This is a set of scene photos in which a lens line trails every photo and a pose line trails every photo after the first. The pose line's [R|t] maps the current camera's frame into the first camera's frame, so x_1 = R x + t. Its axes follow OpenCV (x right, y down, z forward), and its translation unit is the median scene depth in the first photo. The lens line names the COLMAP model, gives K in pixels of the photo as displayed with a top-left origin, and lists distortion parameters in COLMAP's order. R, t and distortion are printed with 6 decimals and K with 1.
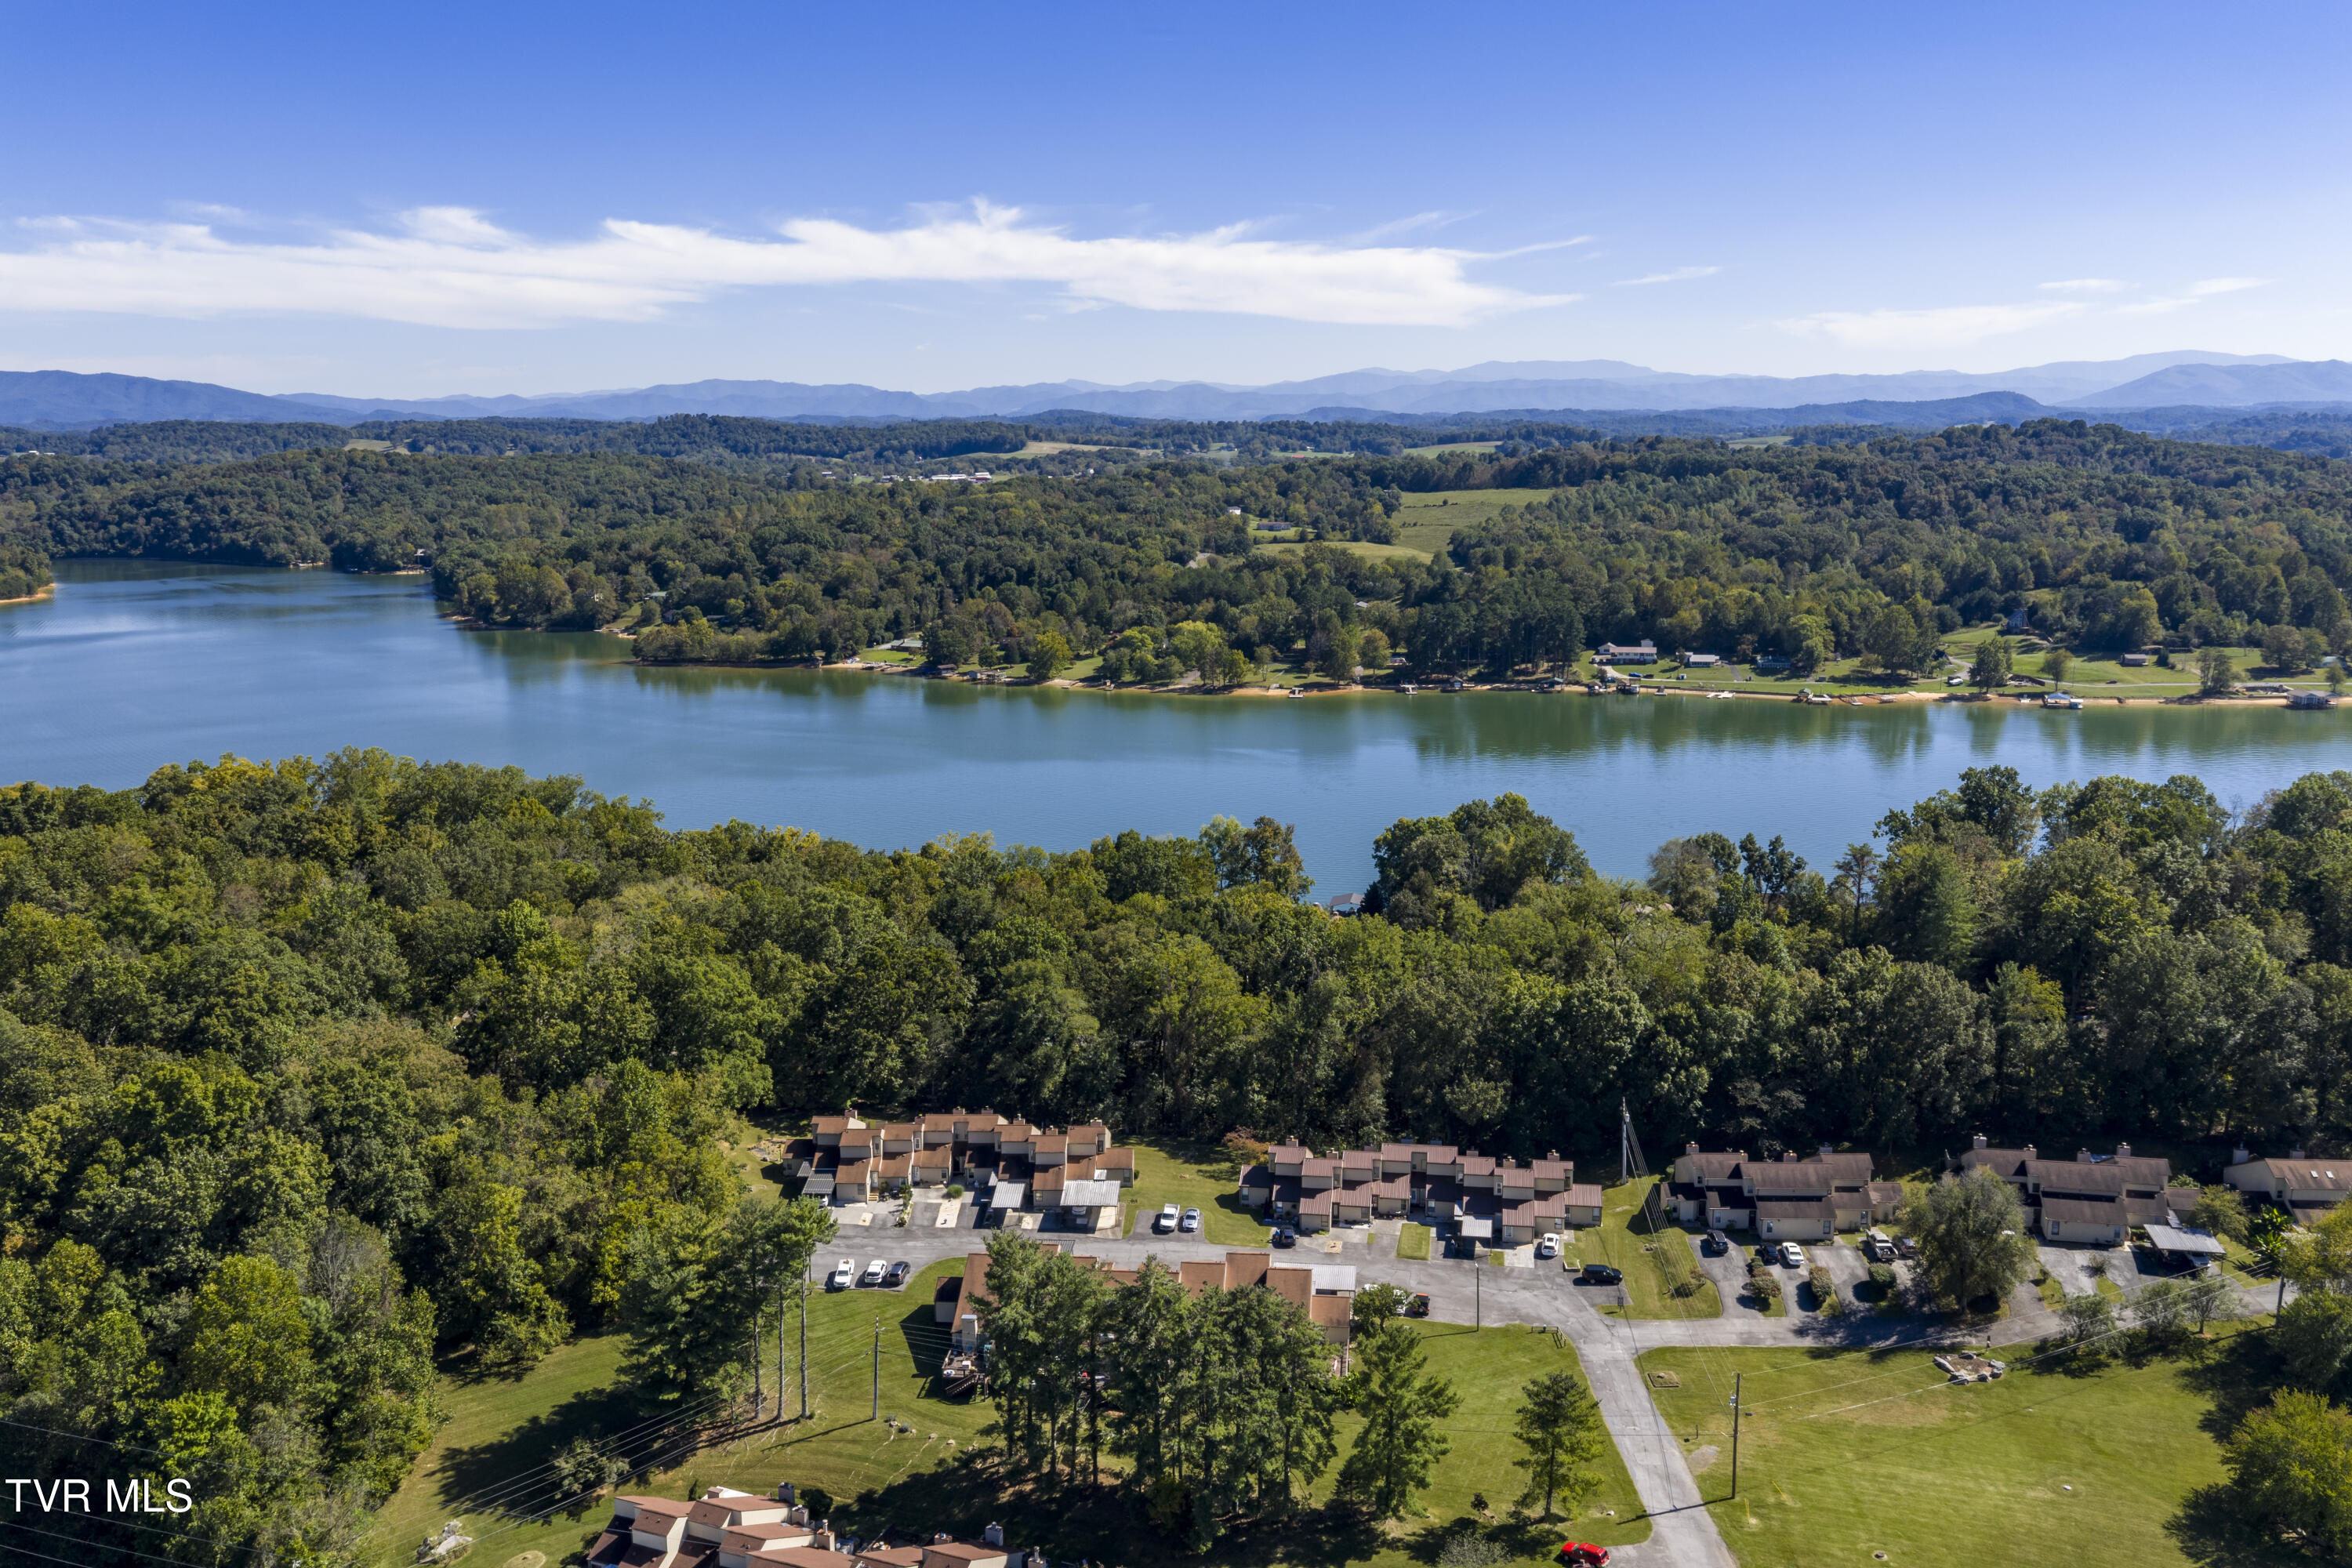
lens RADIAL K [[1941.2, 0, 1180.6], [0, 1941.2, 780.2], [0, 0, 1]] dist [0.027163, -0.048113]
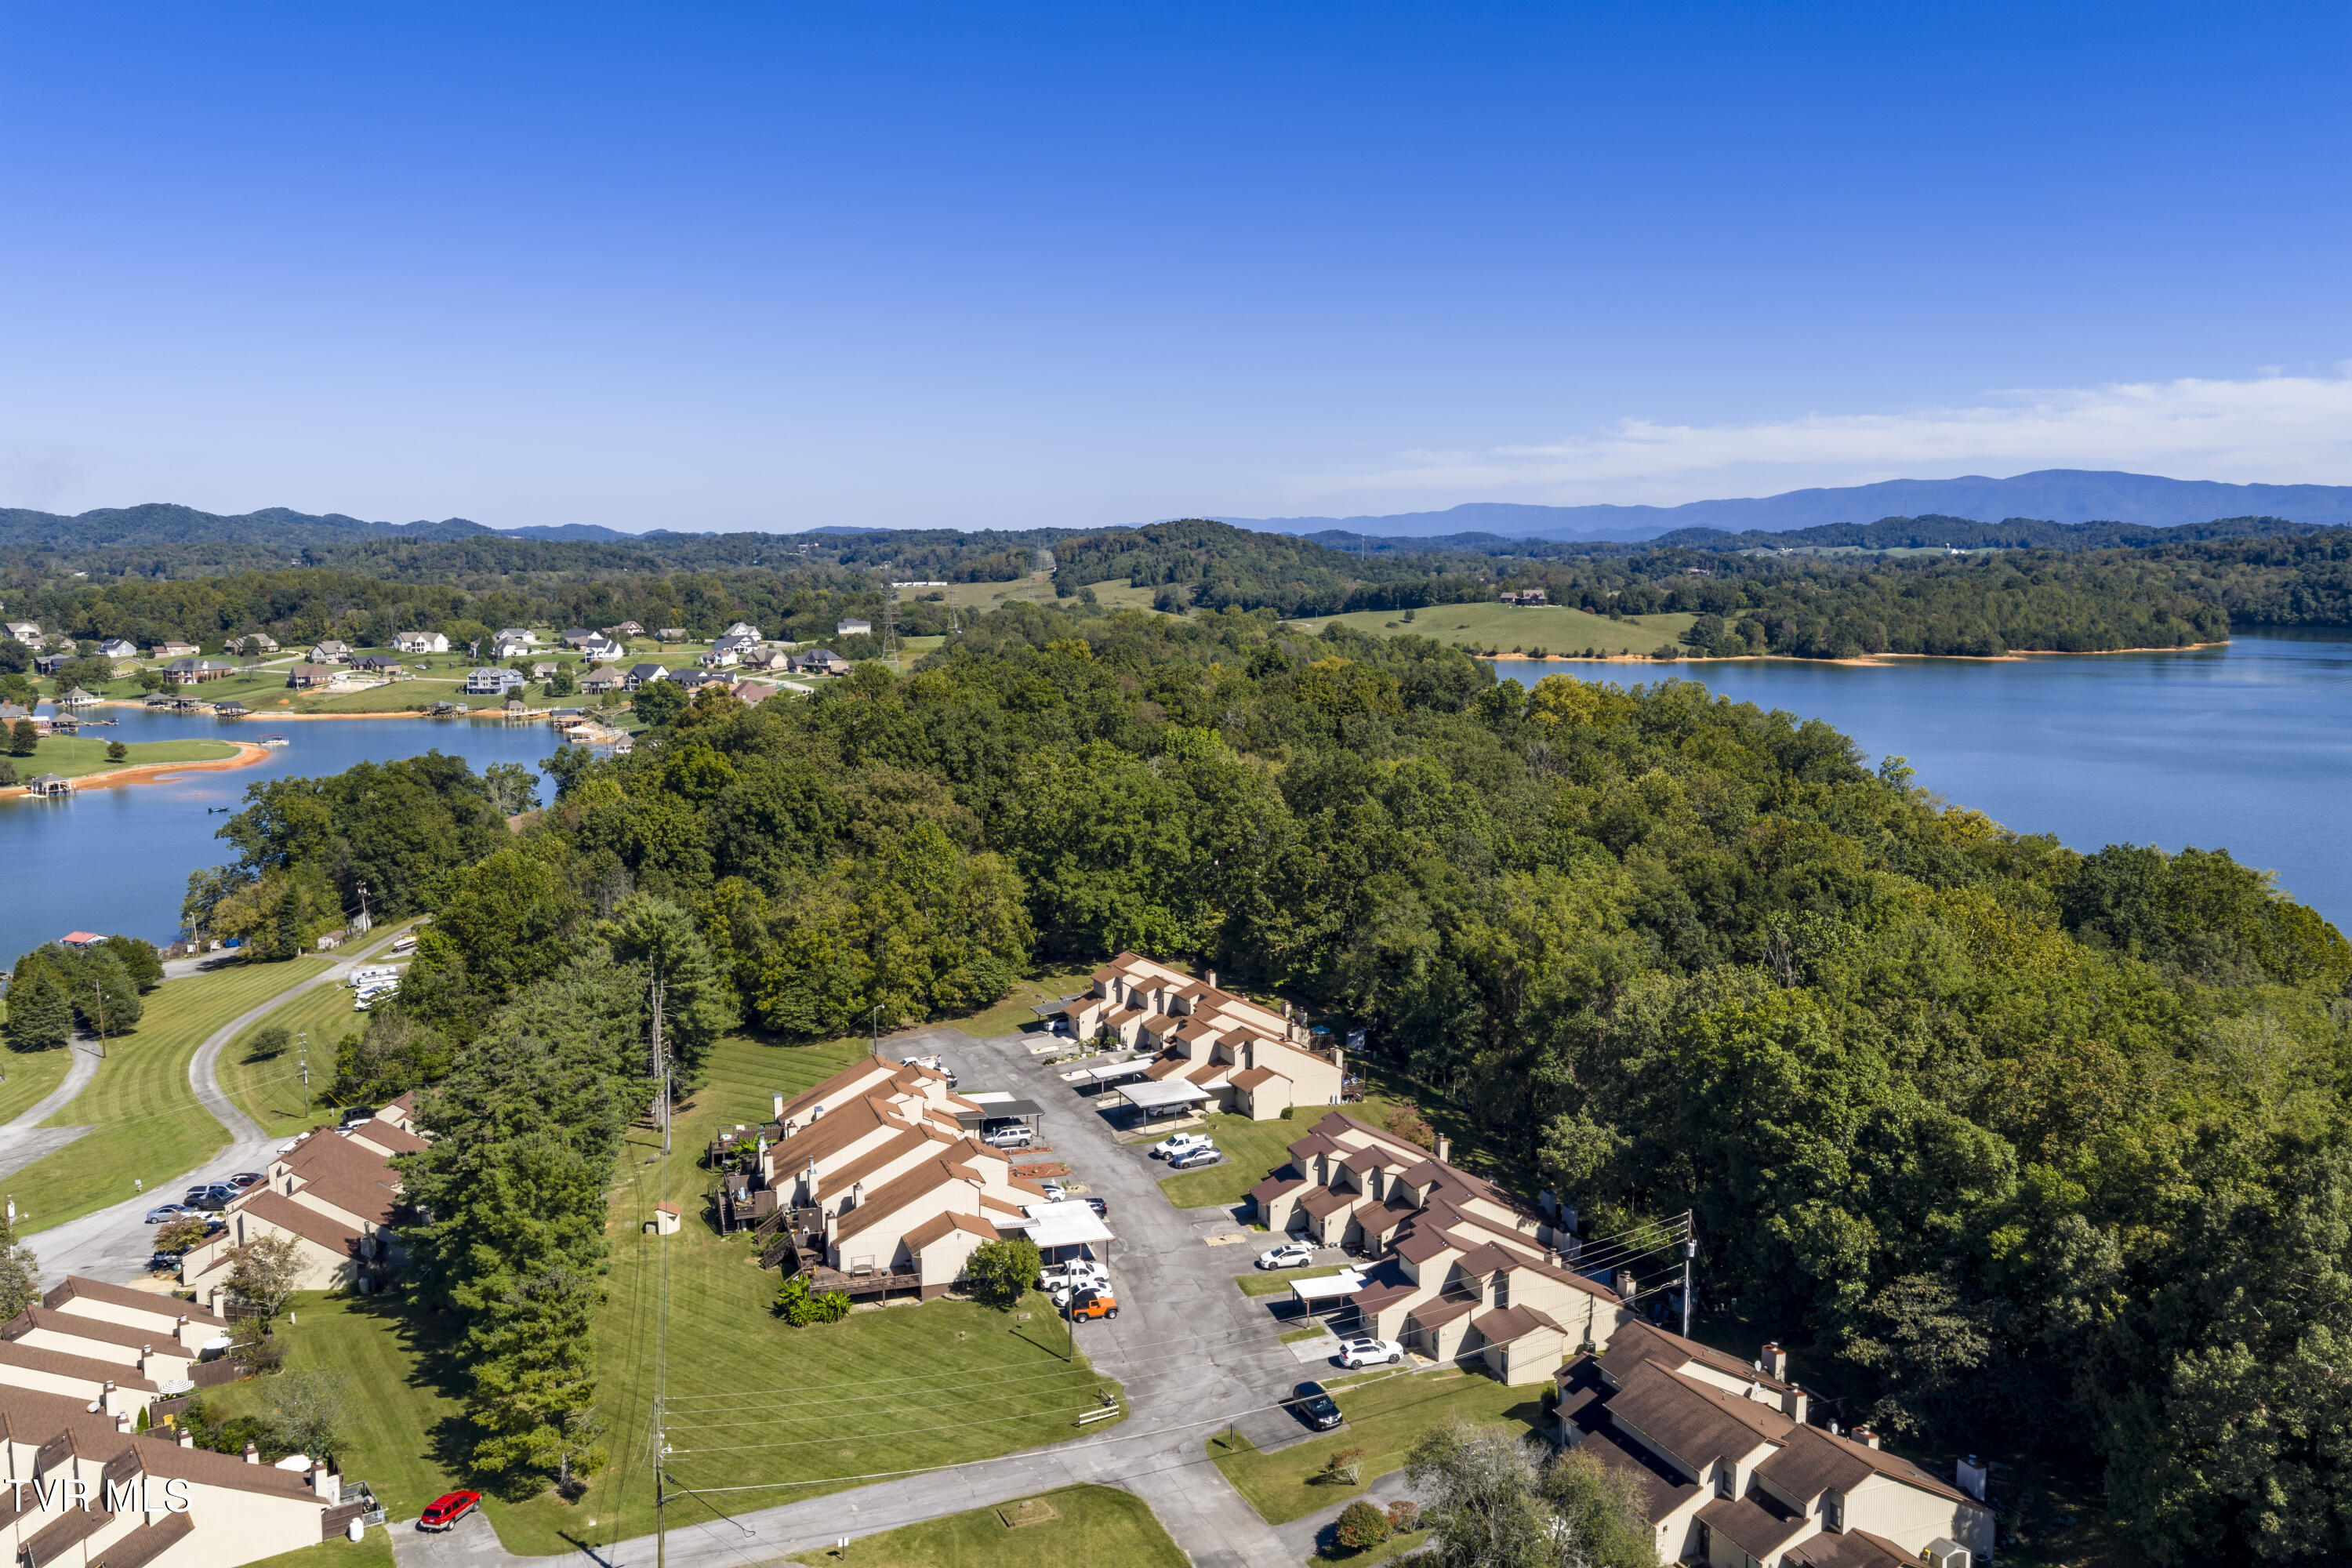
lens RADIAL K [[1941.2, 0, 1180.6], [0, 1941.2, 780.2], [0, 0, 1]] dist [0.027163, -0.048113]
pose [[0.413544, 0.119861, -0.902560, 0.184323], [-0.169633, 0.984083, 0.052963, 0.012166], [0.894542, 0.131201, 0.427294, 0.182373]]
